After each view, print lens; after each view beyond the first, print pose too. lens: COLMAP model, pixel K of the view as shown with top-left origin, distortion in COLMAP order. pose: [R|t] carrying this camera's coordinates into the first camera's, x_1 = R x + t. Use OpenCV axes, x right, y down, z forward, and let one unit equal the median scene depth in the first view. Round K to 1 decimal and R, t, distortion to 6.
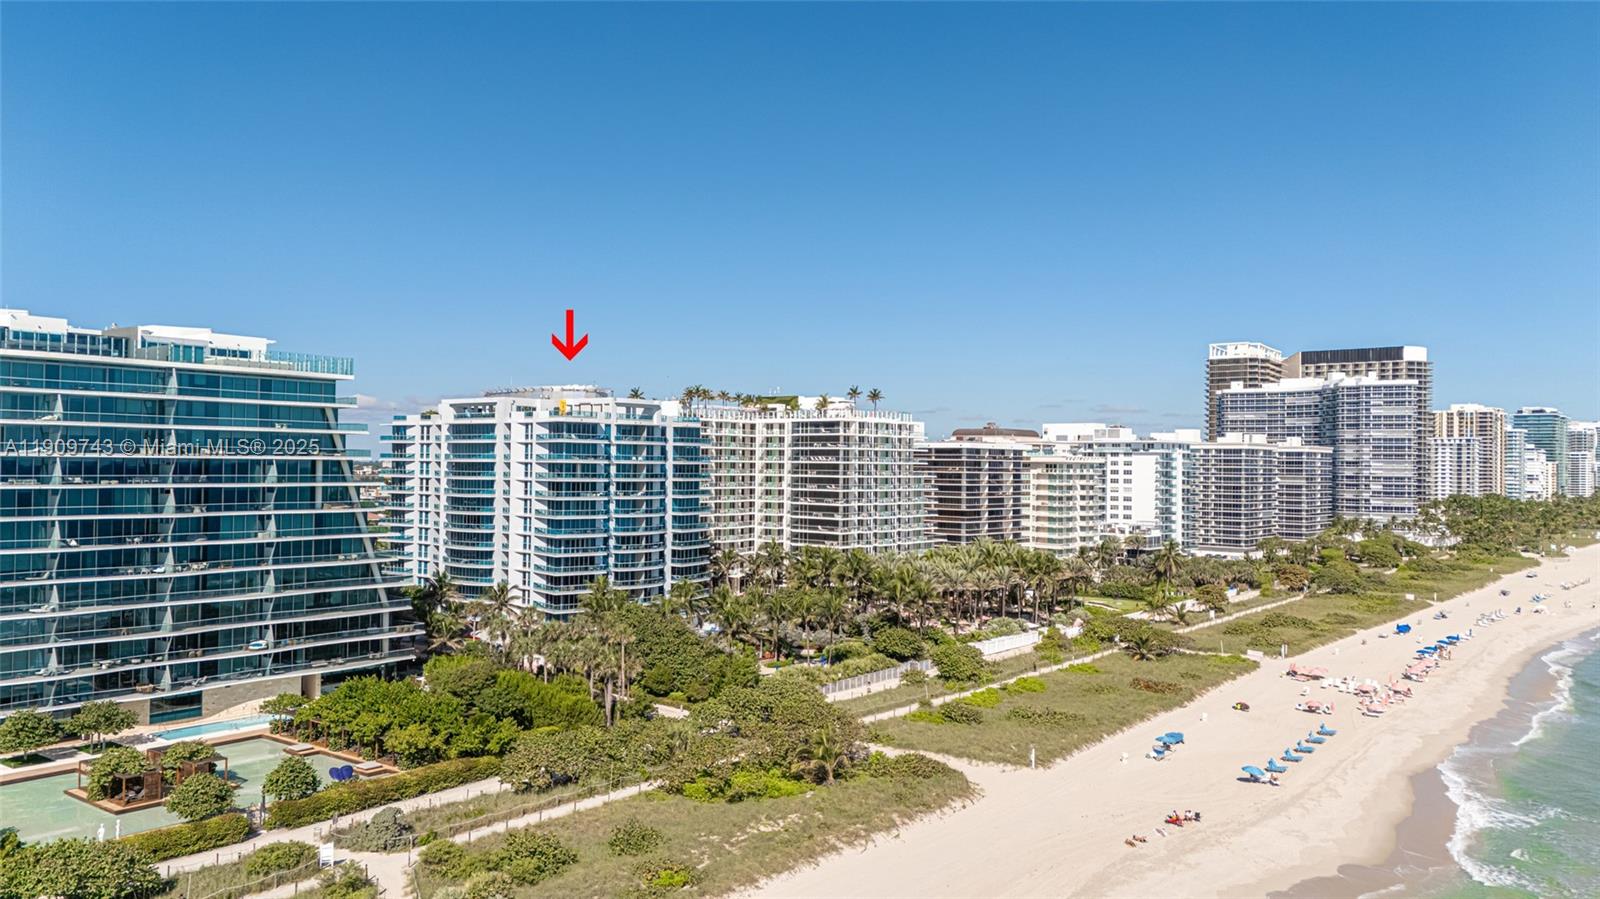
lens RADIAL K [[1135.3, 0, 800.0], [0, 1135.3, 449.5], [0, 0, 1]] dist [0.023127, -0.035932]
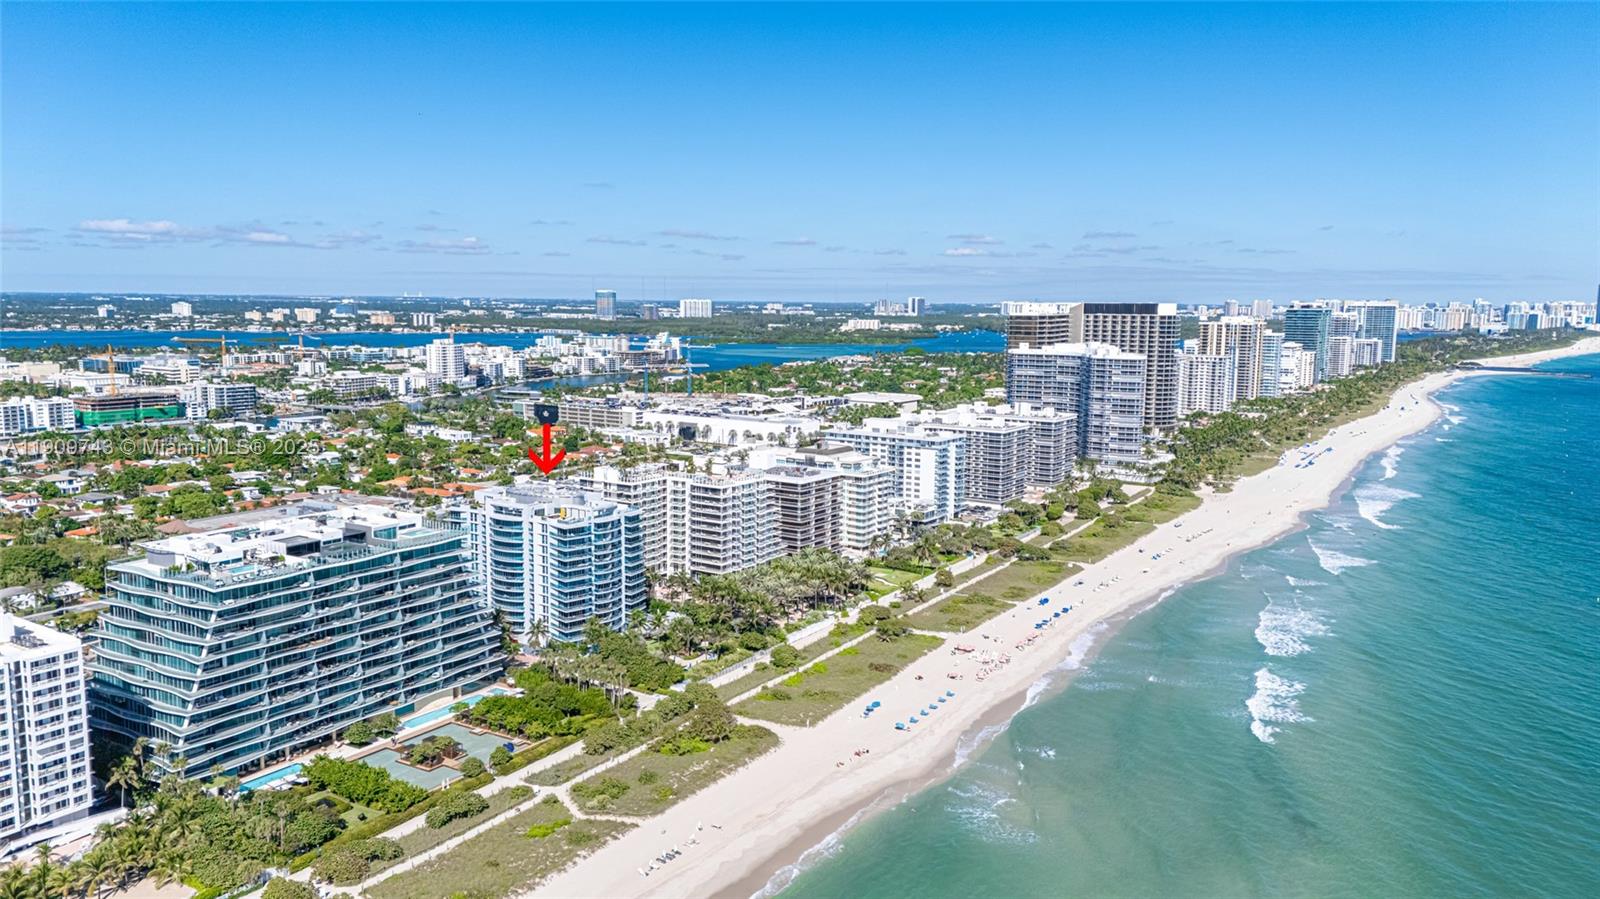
lens RADIAL K [[1135.3, 0, 800.0], [0, 1135.3, 449.5], [0, 0, 1]] dist [0.023127, -0.035932]
pose [[0.993966, -0.019719, 0.107901, -0.029770], [0.003125, 0.988400, 0.151840, -0.380416], [-0.109644, -0.150587, 0.982498, -0.715272]]
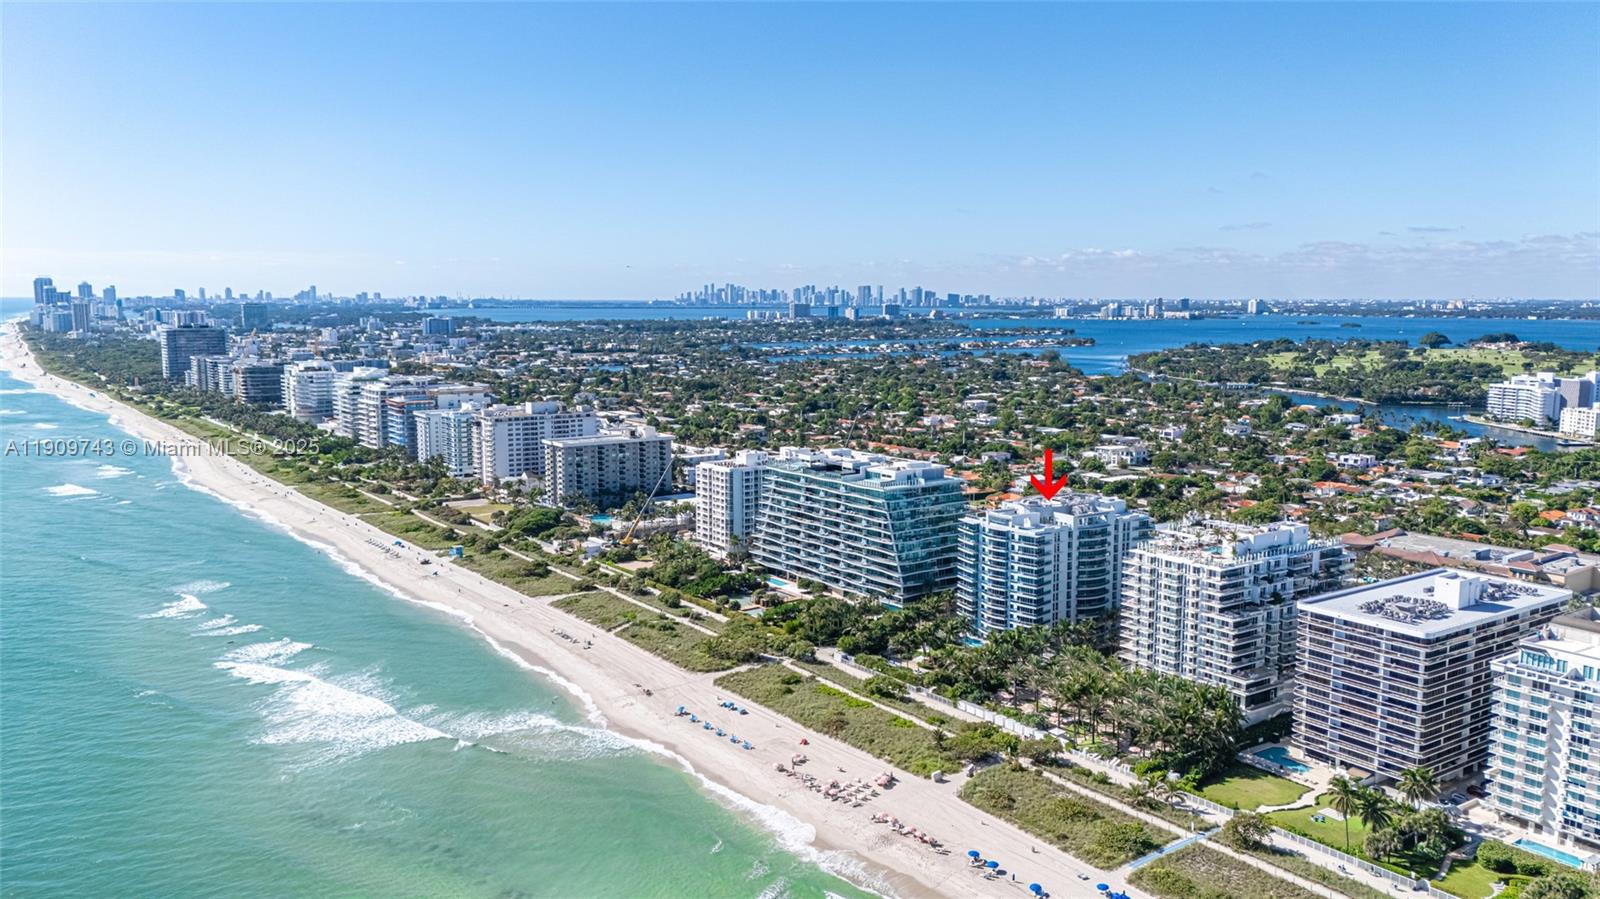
lens RADIAL K [[1135.3, 0, 800.0], [0, 1135.3, 449.5], [0, 0, 1]] dist [0.023127, -0.035932]
pose [[-0.245689, 0.107745, -0.963342, 1.591655], [0.012493, 0.994073, 0.107996, -0.328195], [0.969268, 0.014499, -0.245579, 1.098676]]
